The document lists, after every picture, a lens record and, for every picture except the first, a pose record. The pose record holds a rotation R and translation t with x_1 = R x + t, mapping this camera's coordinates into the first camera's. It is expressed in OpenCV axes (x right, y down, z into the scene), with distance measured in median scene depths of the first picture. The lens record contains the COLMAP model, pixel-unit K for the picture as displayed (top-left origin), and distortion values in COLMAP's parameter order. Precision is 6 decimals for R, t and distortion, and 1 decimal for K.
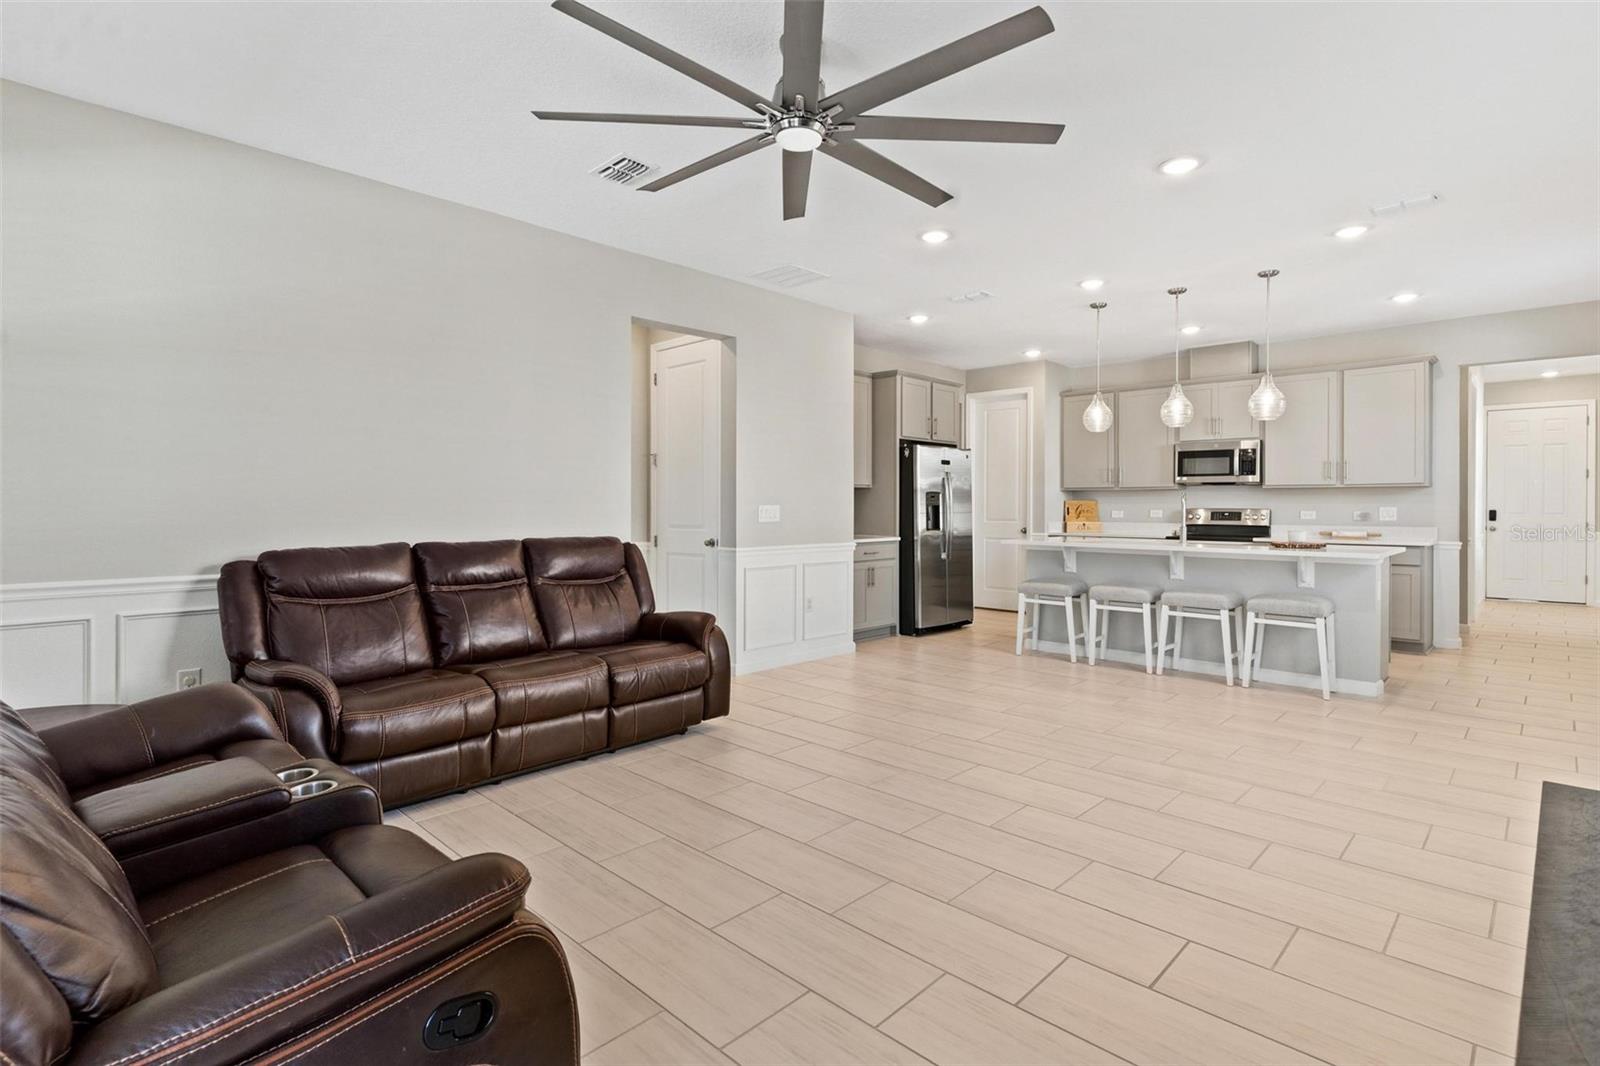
lens RADIAL K [[783.9, 0, 794.3], [0, 783.9, 515.1], [0, 0, 1]] dist [0.001123, -0.000728]
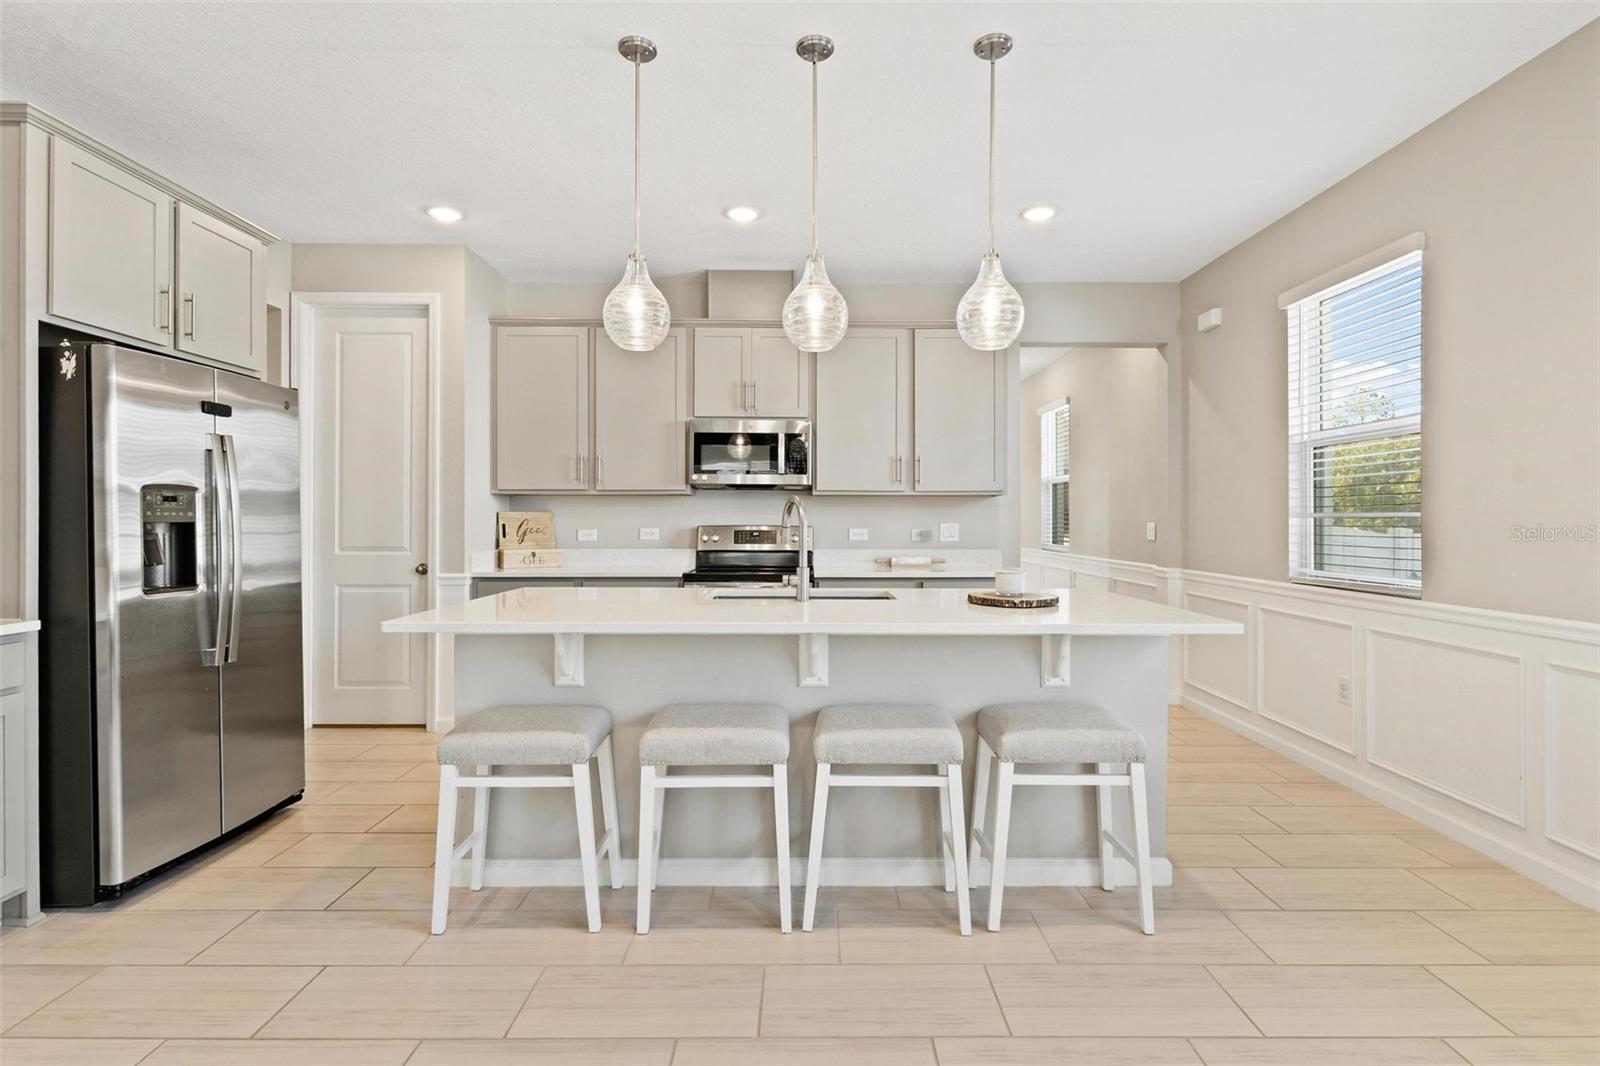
lens RADIAL K [[783.9, 0, 807.4], [0, 783.9, 523.3], [0, 0, 1]] dist [0.001123, -0.000728]
pose [[0.714148, -0.003456, 0.699986, 0.132724], [0.007337, 0.999970, -0.002548, -0.008772], [-0.699956, 0.006956, 0.714152, 0.534886]]
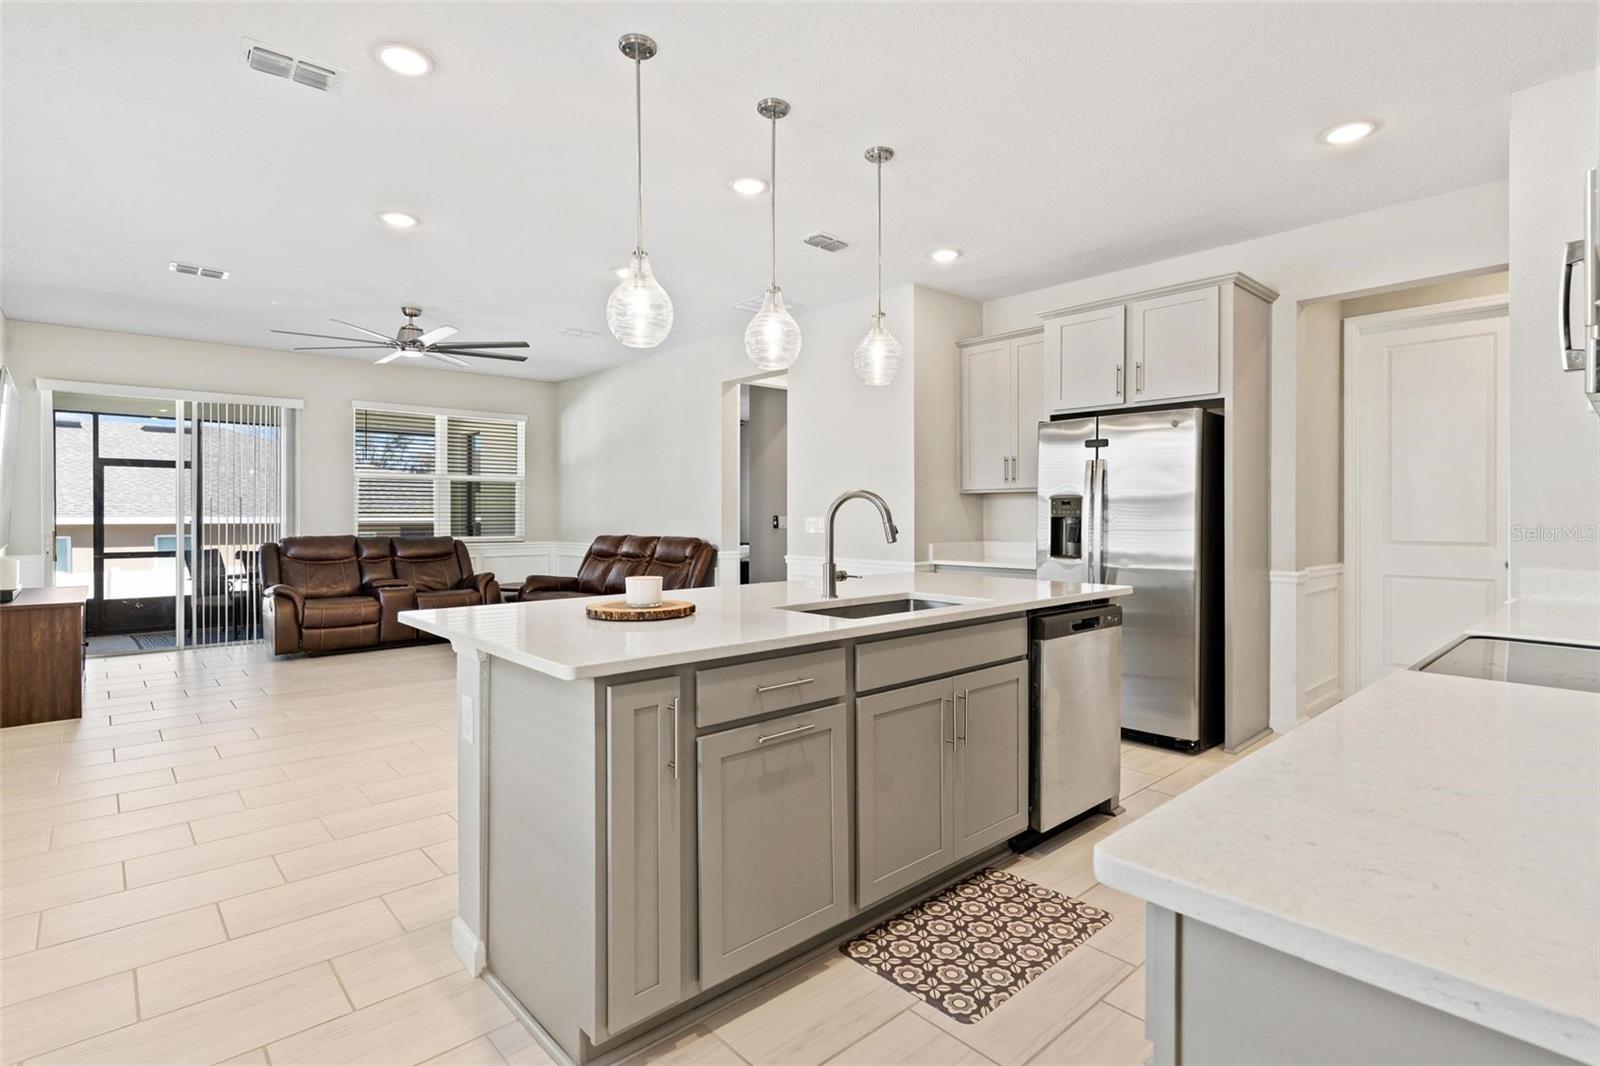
lens RADIAL K [[783.9, 0, 805.7], [0, 783.9, 519.4], [0, 0, 1]] dist [0.001123, -0.000728]
pose [[-0.054952, 0.004796, -0.998477, 0.792498], [-0.011391, 0.999920, 0.005429, -0.011450], [0.998424, 0.011673, -0.054893, 0.824862]]
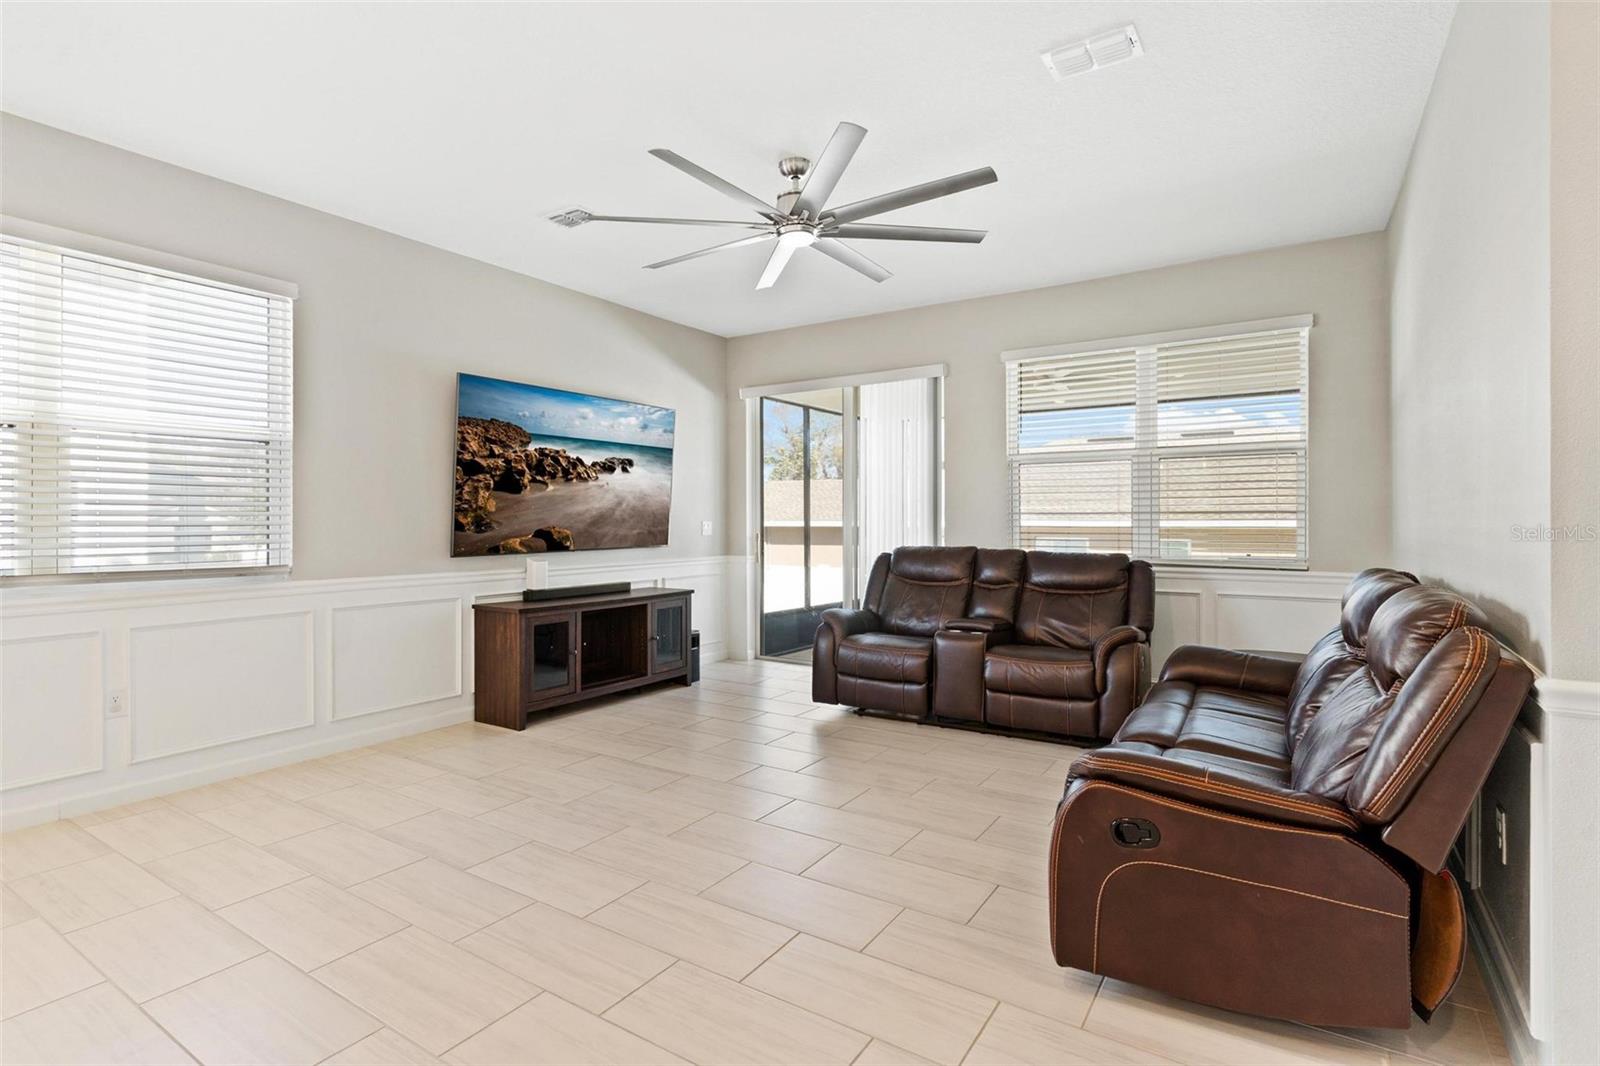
lens RADIAL K [[783.9, 0, 799.6], [0, 783.9, 523.8], [0, 0, 1]] dist [0.001123, -0.000728]
pose [[-0.980241, 0.001000, -0.197806, 0.090317], [-0.002287, 0.999863, 0.016389, -0.010288], [0.197796, 0.016518, -0.980104, 0.834370]]
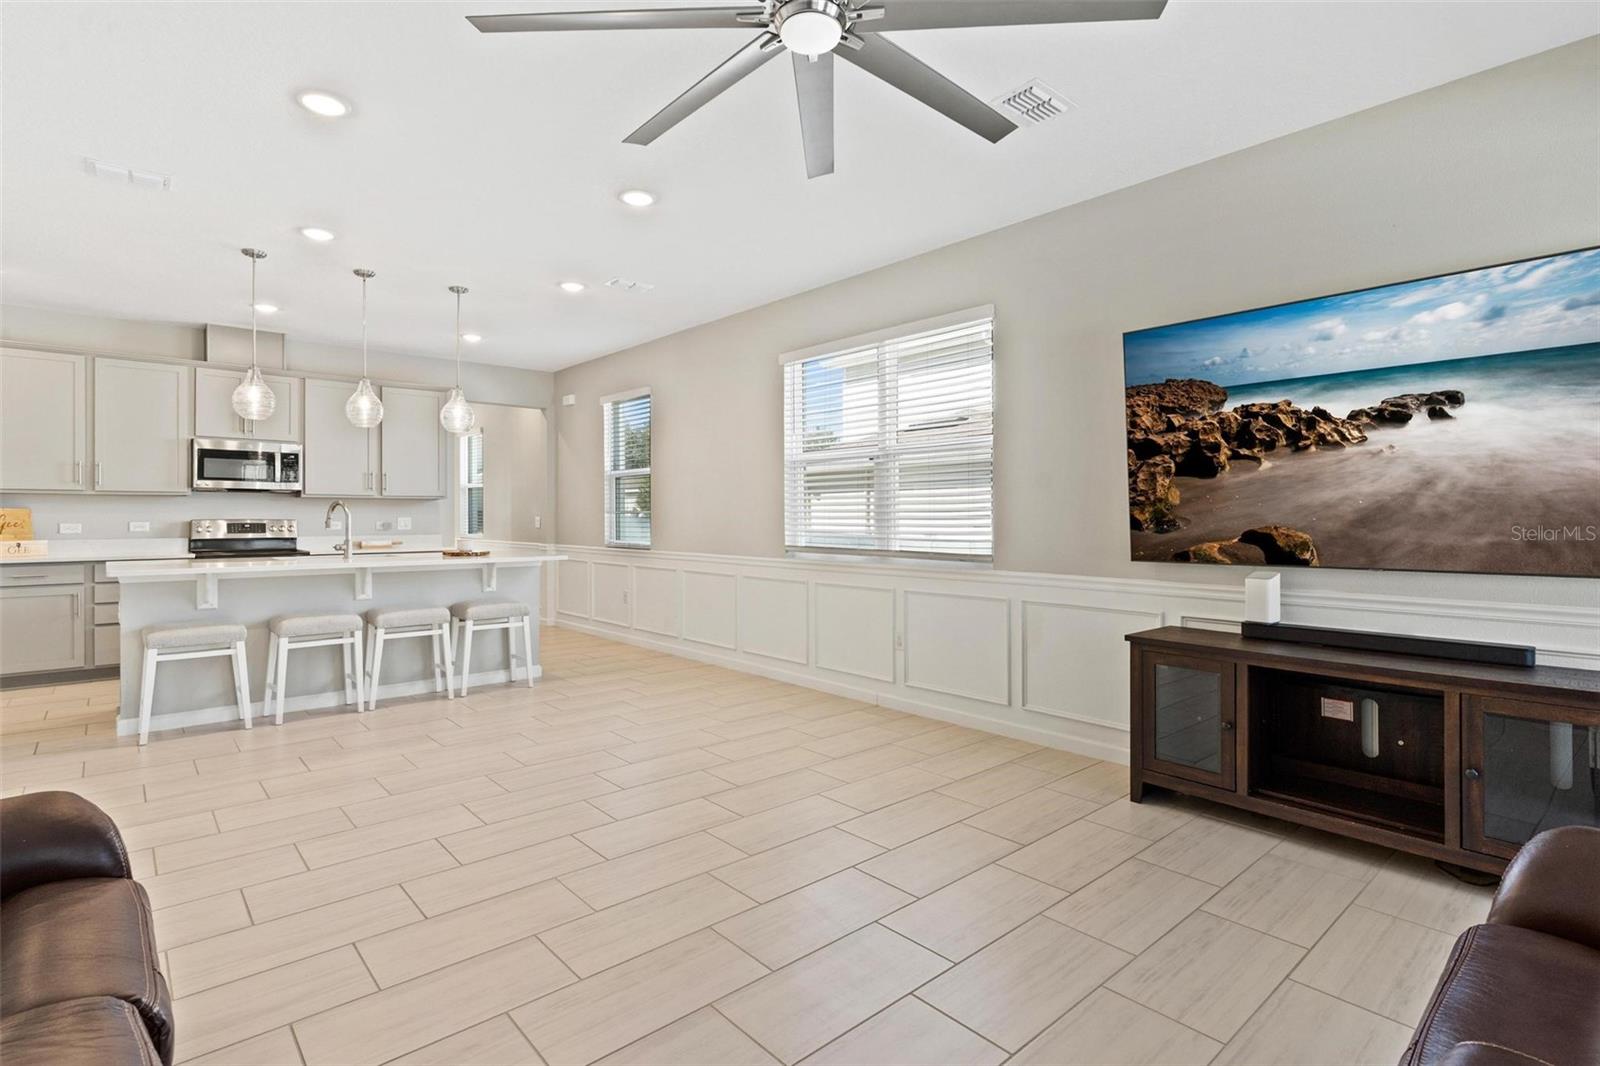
lens RADIAL K [[783.9, 0, 795.9], [0, 783.9, 516.6], [0, 0, 1]] dist [0.001123, -0.000728]
pose [[0.076904, -0.001721, 0.997037, -0.280914], [0.012379, 0.999923, 0.000771, -0.004974], [-0.996962, 0.012283, 0.076919, 0.350915]]
